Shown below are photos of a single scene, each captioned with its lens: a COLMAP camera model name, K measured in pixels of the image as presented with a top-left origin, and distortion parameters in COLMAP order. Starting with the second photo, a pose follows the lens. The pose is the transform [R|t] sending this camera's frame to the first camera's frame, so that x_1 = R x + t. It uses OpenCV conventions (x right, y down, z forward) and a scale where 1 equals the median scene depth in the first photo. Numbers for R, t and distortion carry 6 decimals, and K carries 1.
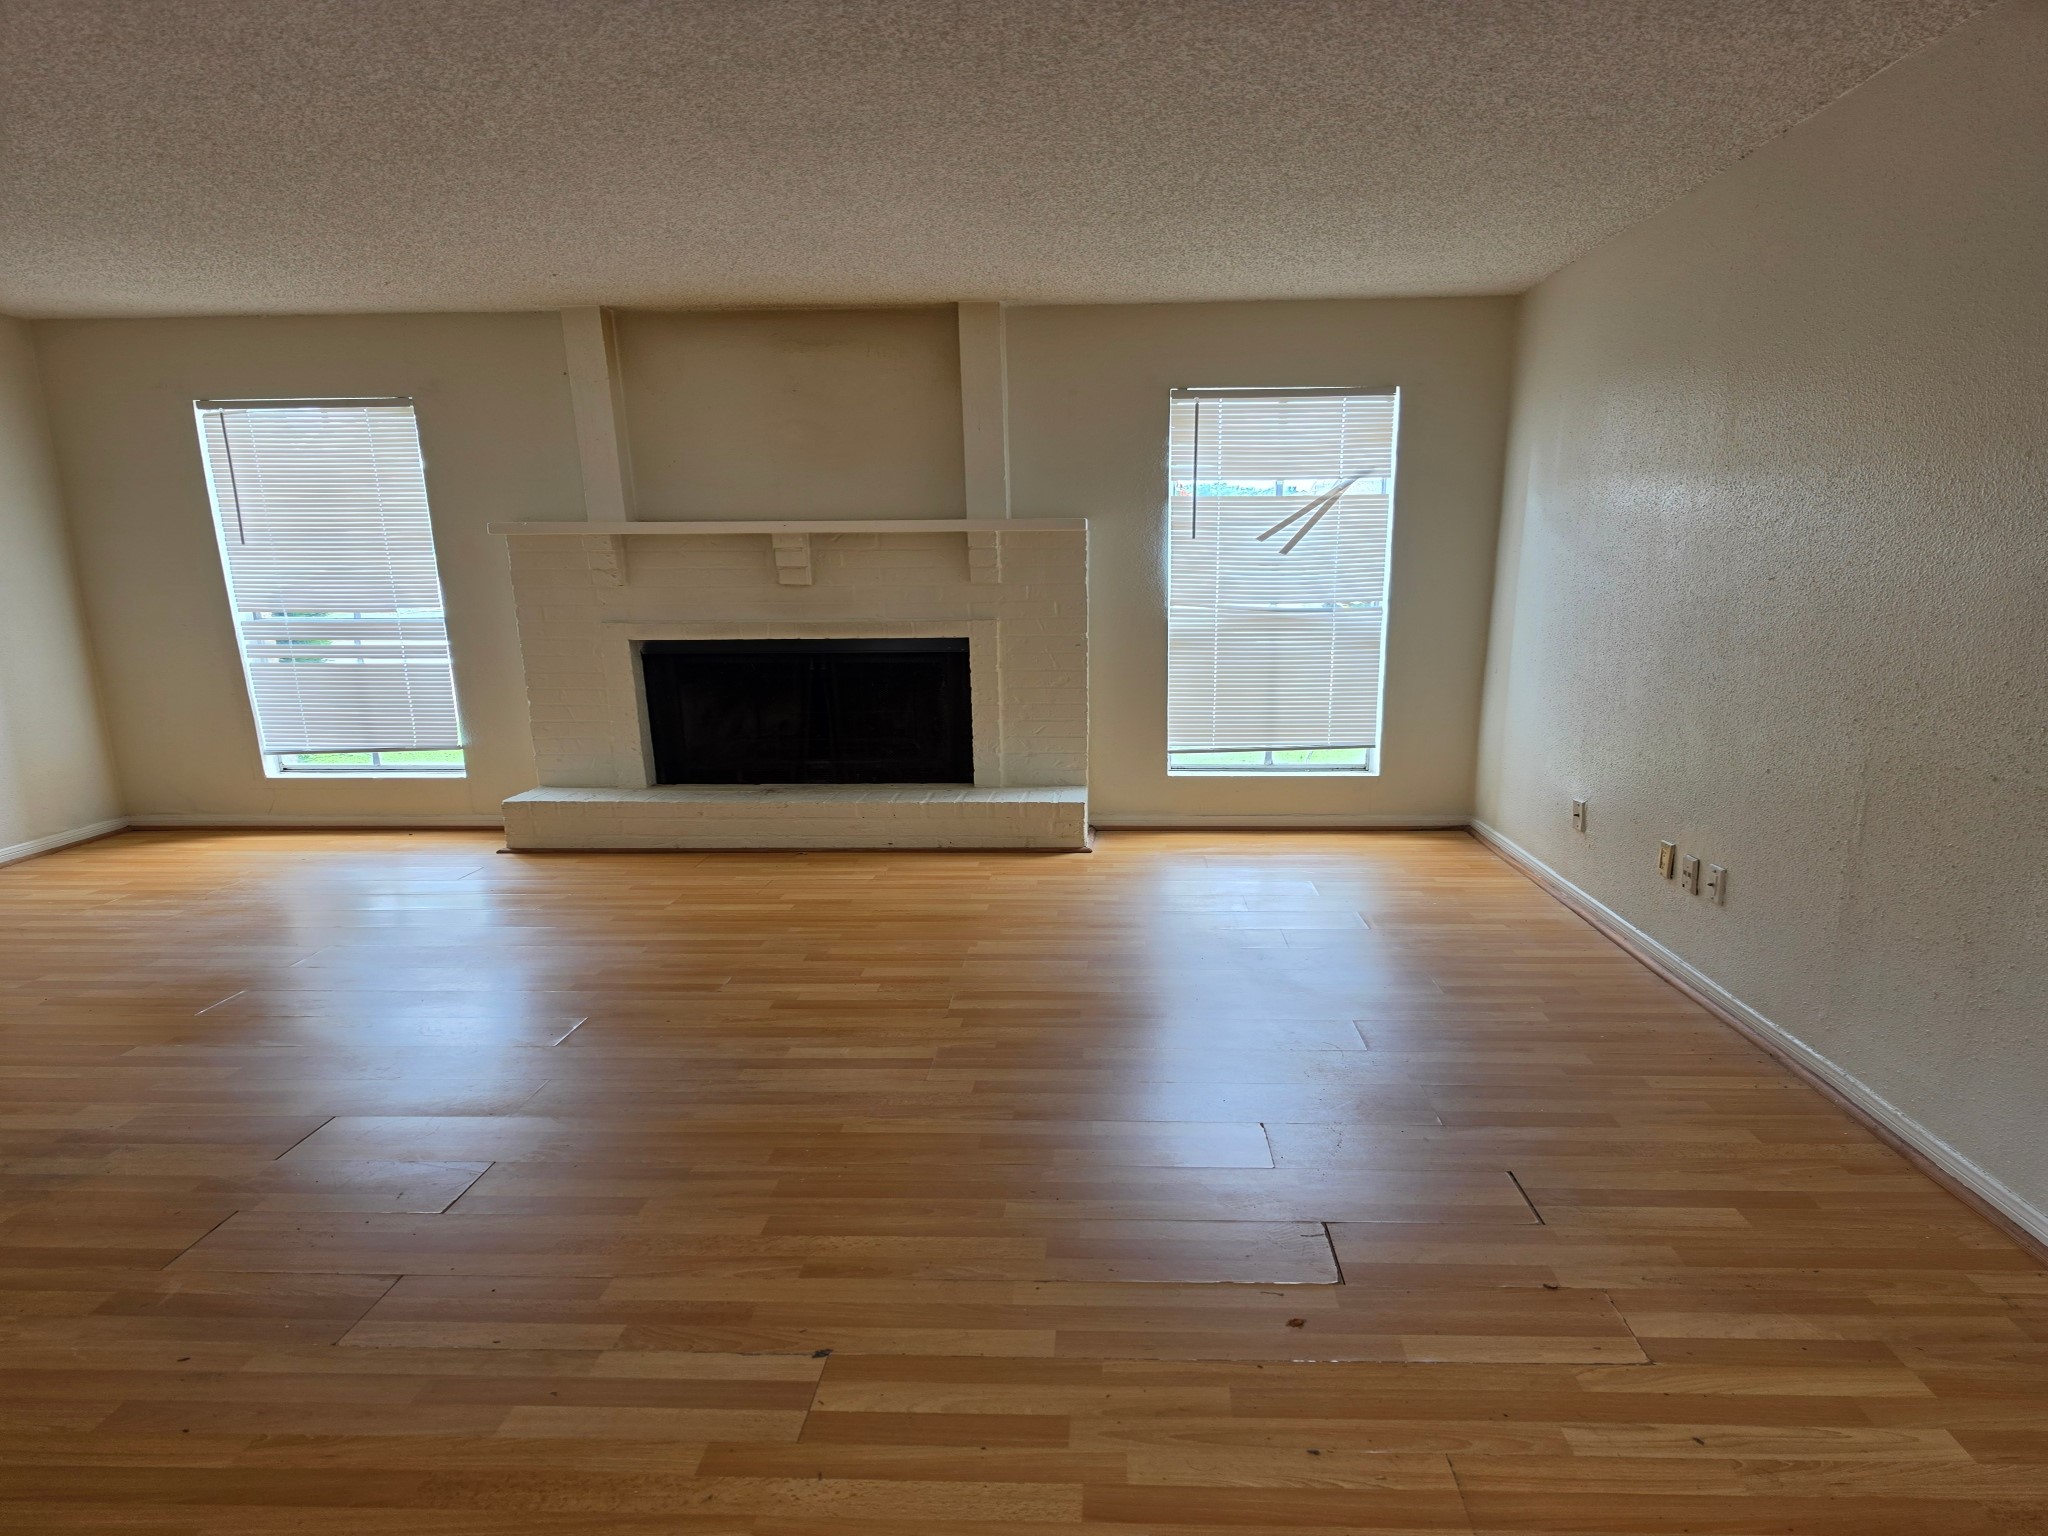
lens RADIAL K [[1913.5, 0, 1024.0], [0, 1913.5, 768.0], [0, 0, 1]] dist [0.099731, -0.211848]
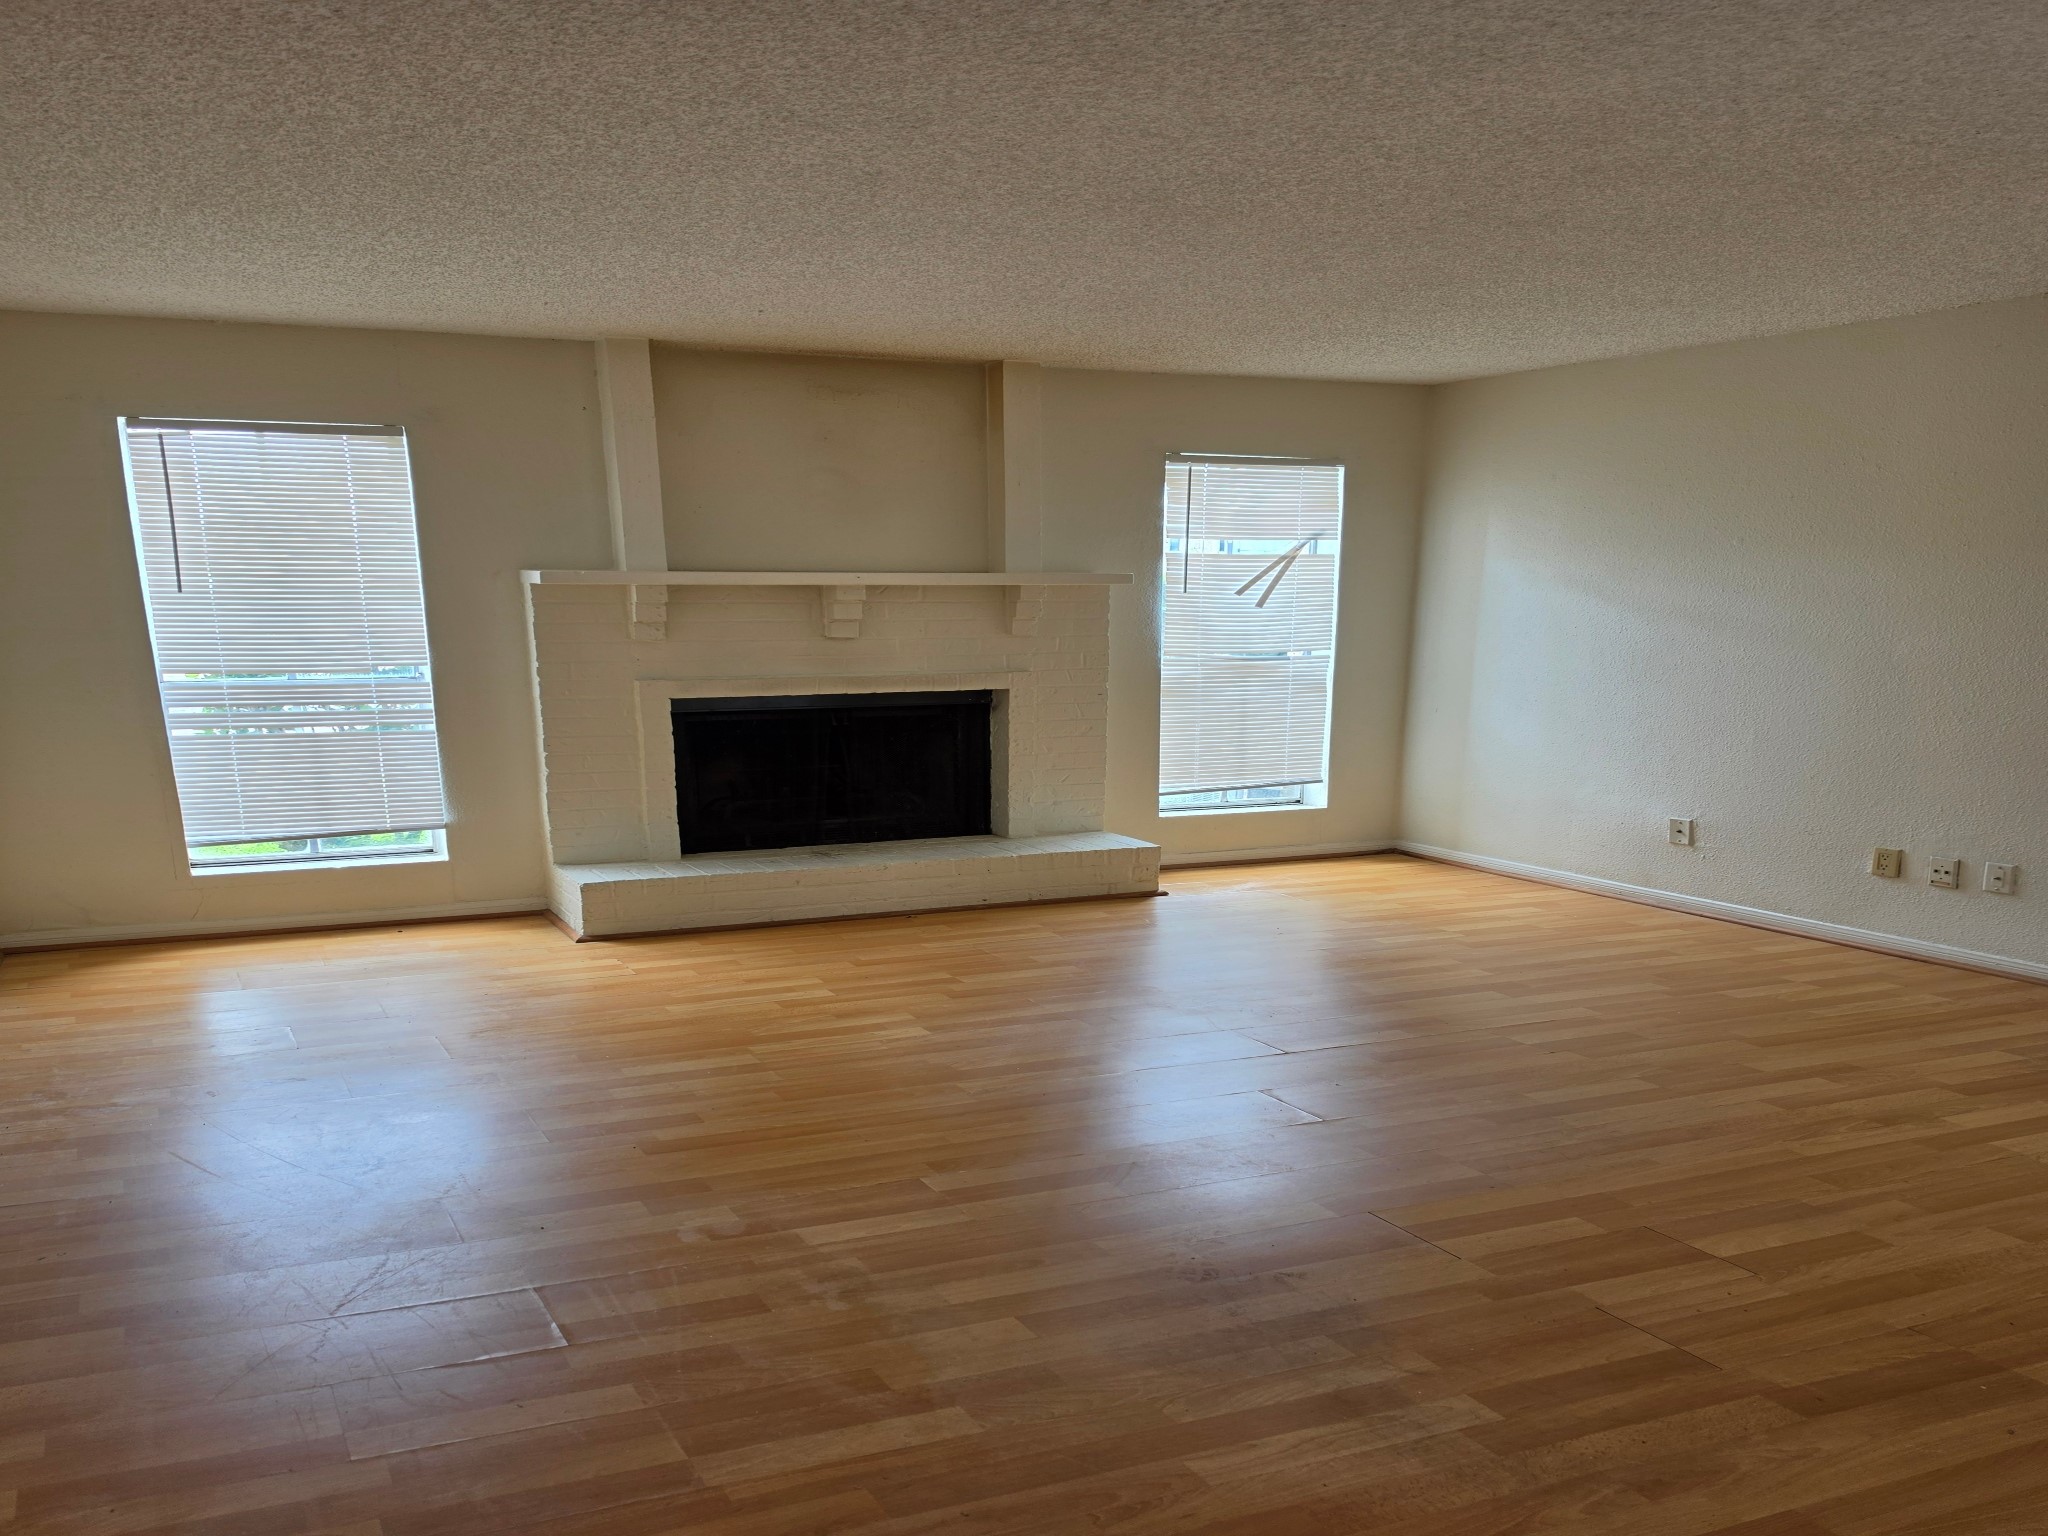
lens RADIAL K [[1913.5, 0, 1024.0], [0, 1913.5, 768.0], [0, 0, 1]] dist [0.099731, -0.211848]
pose [[0.877723, -0.038119, 0.477649, -0.499913], [0.045437, 0.998960, -0.003773, -0.022857], [-0.477009, 0.025014, 0.878543, 0.111674]]
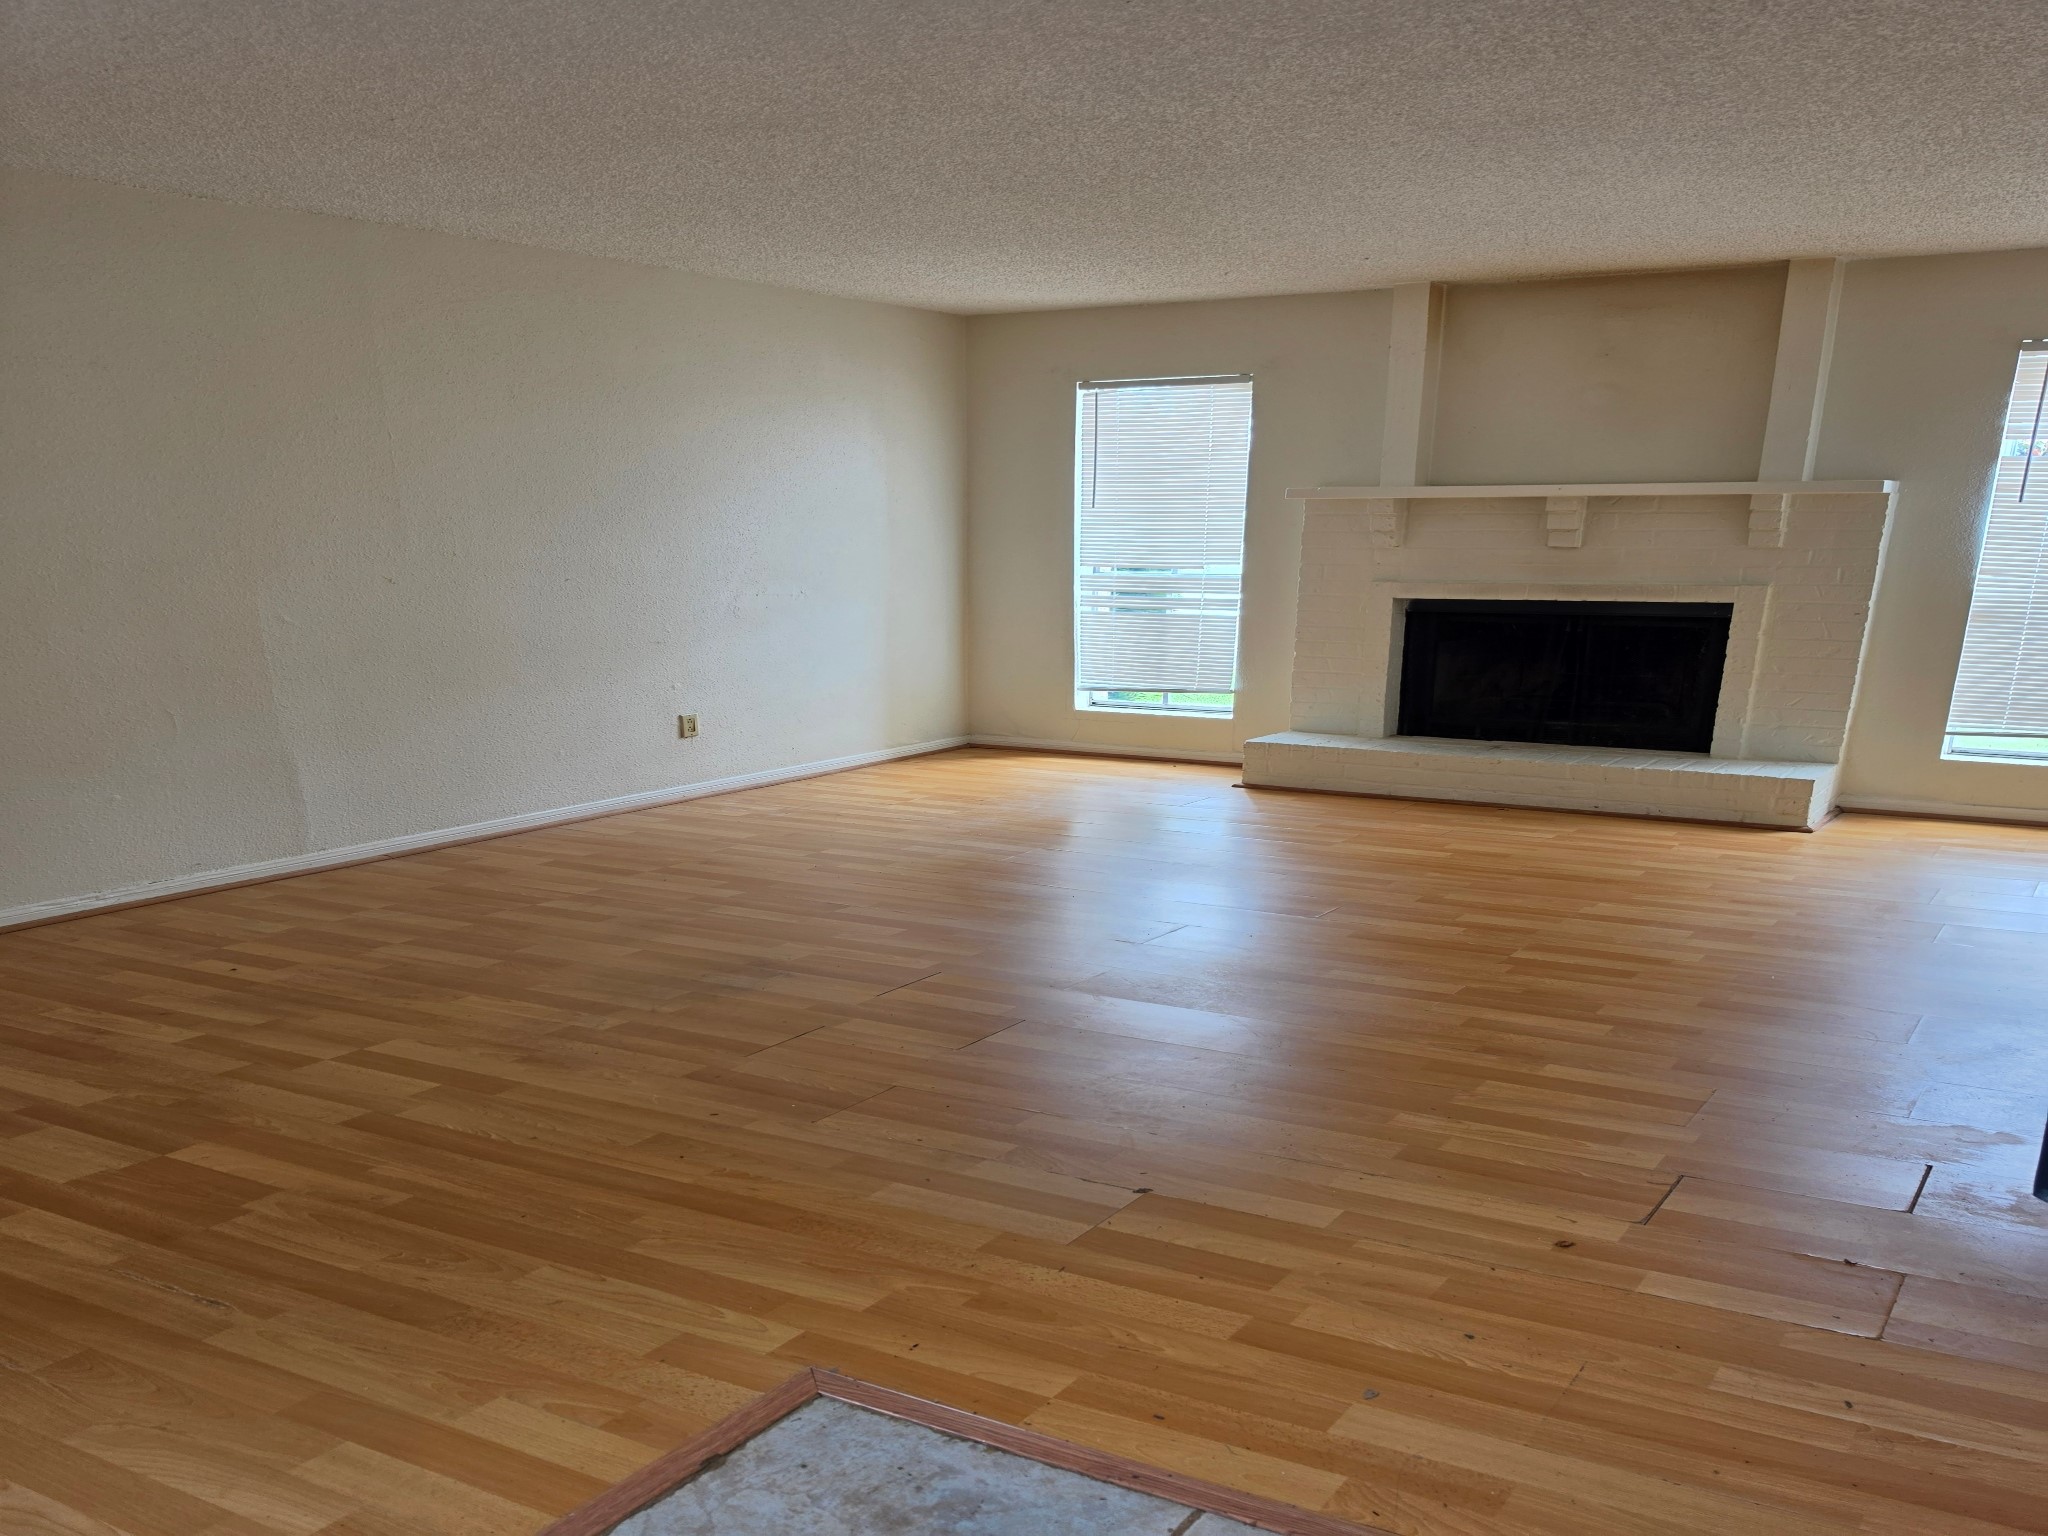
lens RADIAL K [[1913.5, 0, 1024.0], [0, 1913.5, 768.0], [0, 0, 1]] dist [0.099731, -0.211848]
pose [[0.876440, 0.068660, -0.476591, 0.139478], [-0.058666, 0.997634, 0.035837, 0.000682], [0.477924, -0.003449, 0.878395, -0.029949]]
